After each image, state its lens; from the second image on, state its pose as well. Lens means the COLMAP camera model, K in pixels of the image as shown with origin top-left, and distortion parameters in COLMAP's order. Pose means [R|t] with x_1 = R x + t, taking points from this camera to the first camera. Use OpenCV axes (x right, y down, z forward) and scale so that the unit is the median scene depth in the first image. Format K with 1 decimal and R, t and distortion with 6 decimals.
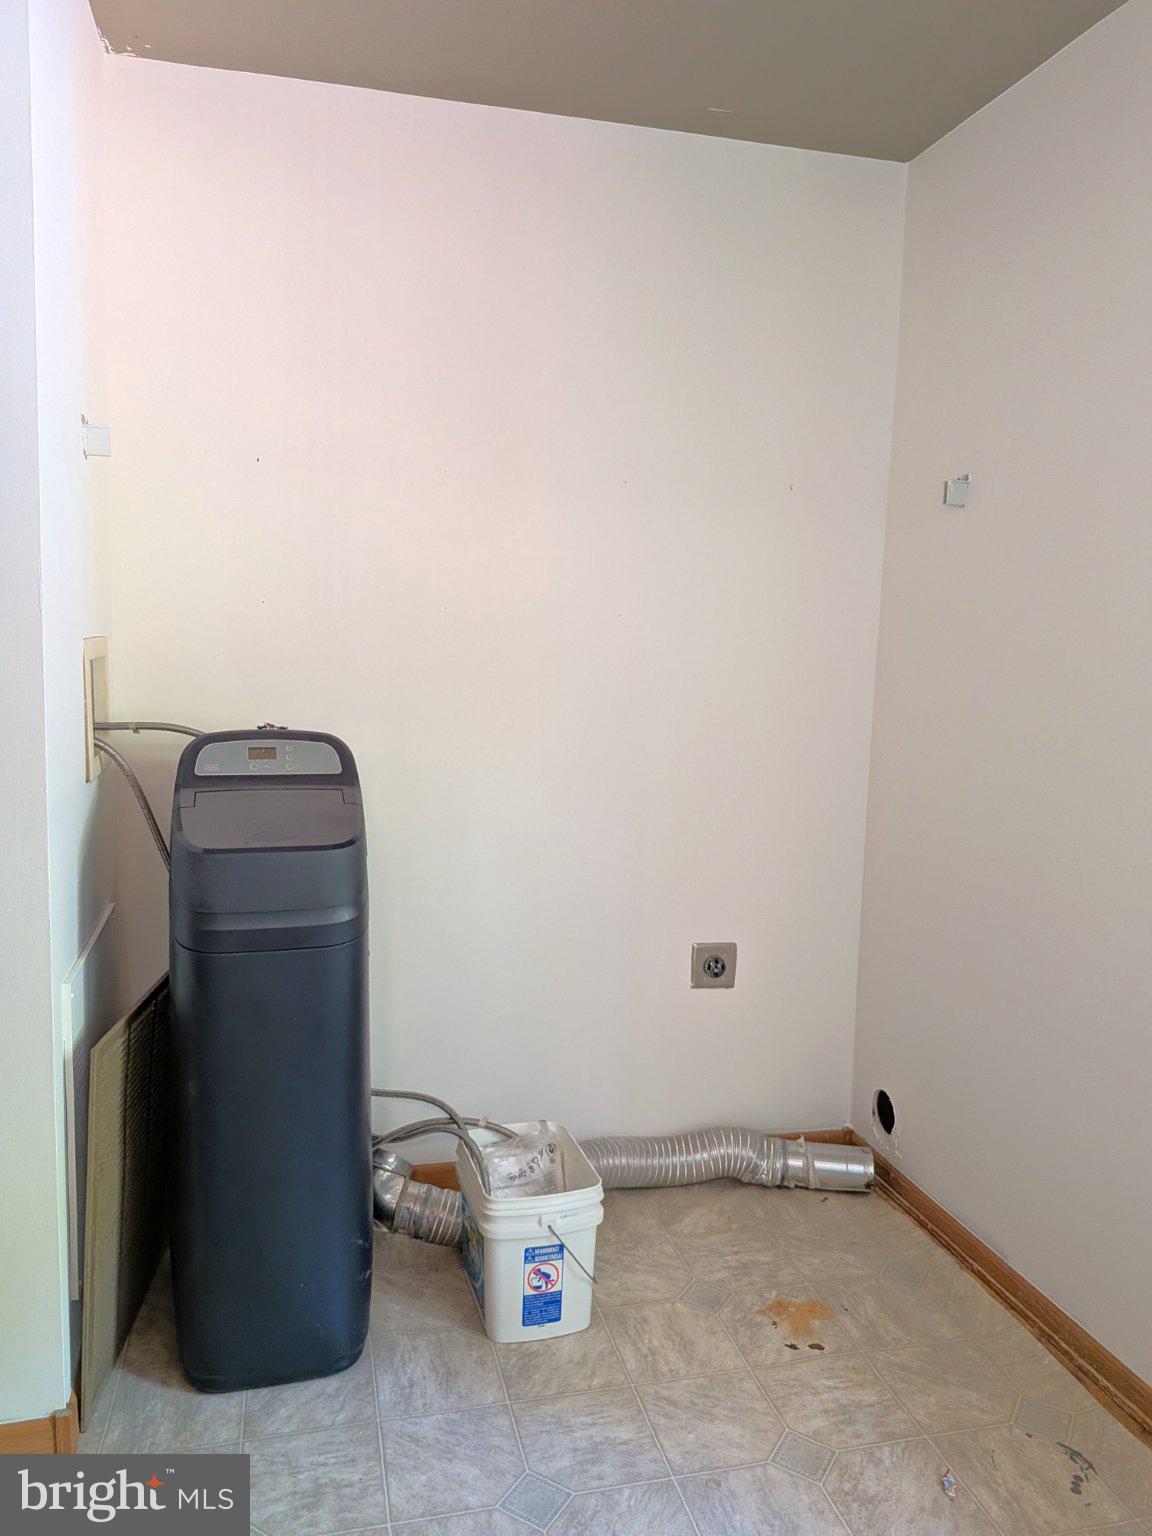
lens RADIAL K [[1100.2, 0, 574.4], [0, 1100.2, 767.9], [0, 0, 1]] dist [0.032009, -0.035360]
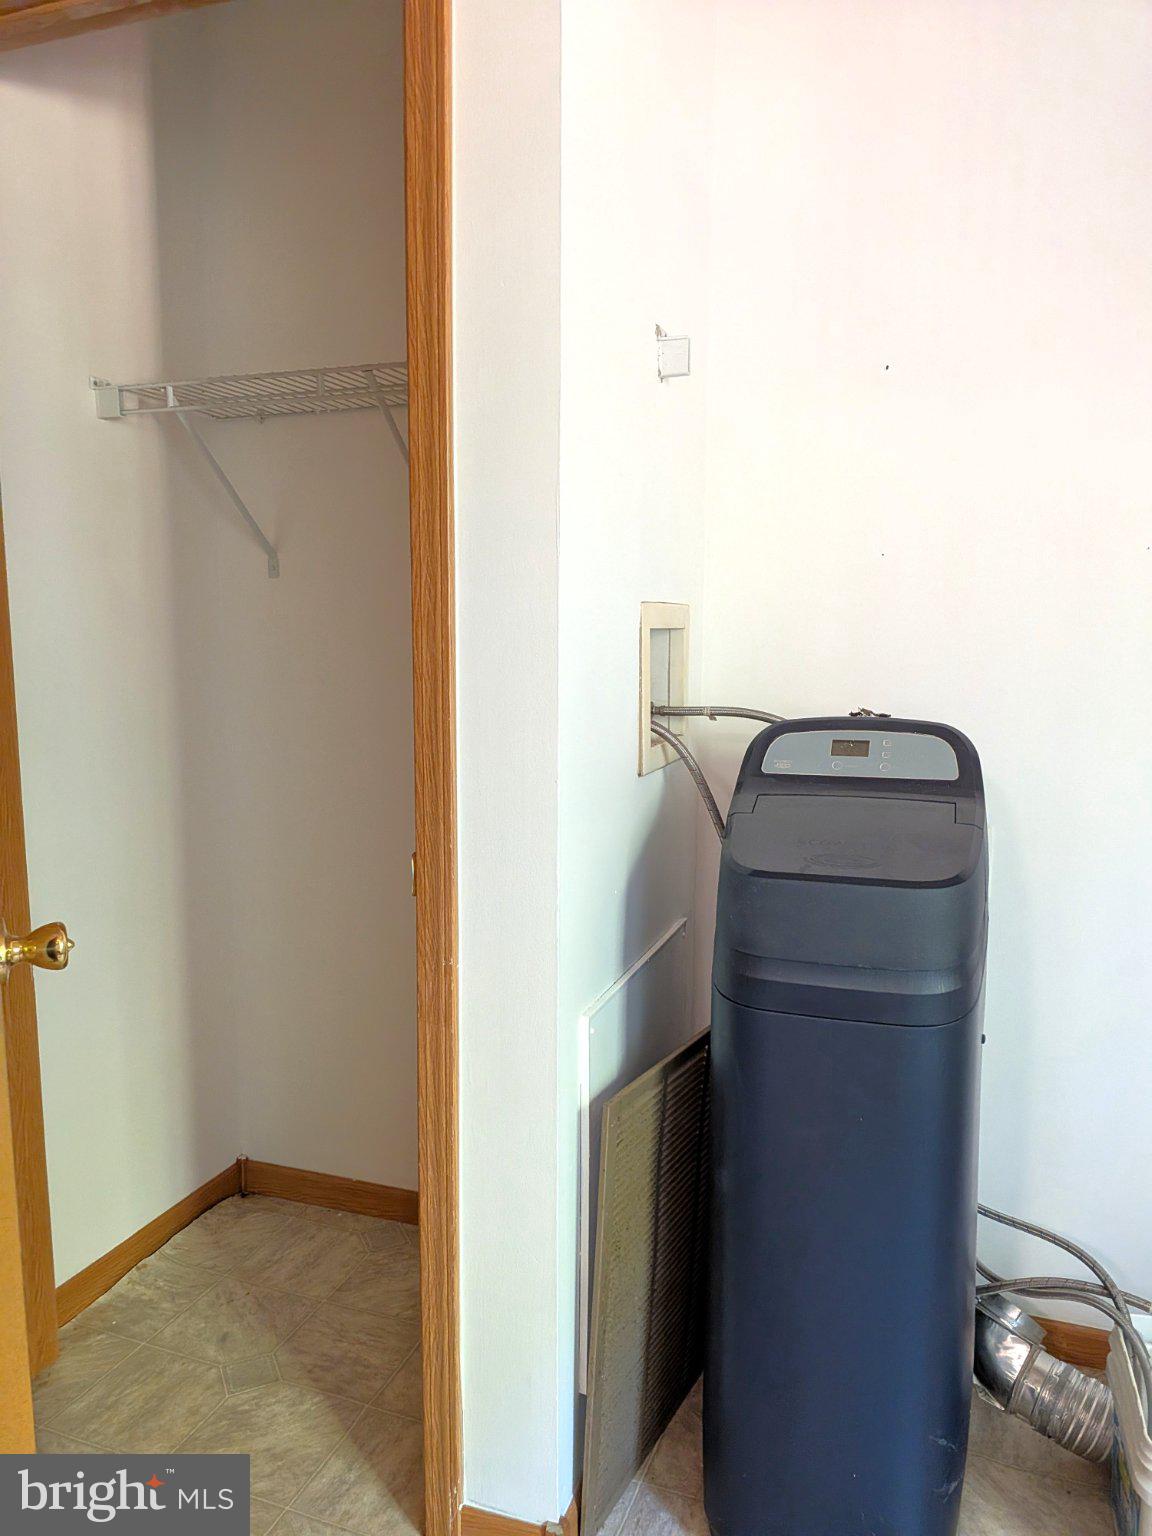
lens RADIAL K [[1100.2, 0, 562.0], [0, 1100.2, 800.1], [0, 0, 1]] dist [0.032009, -0.035360]
pose [[0.813902, 0.060093, -0.577886, -0.006929], [-0.046280, 0.998182, 0.038616, 0.002130], [0.579156, -0.004685, 0.815203, 0.273914]]
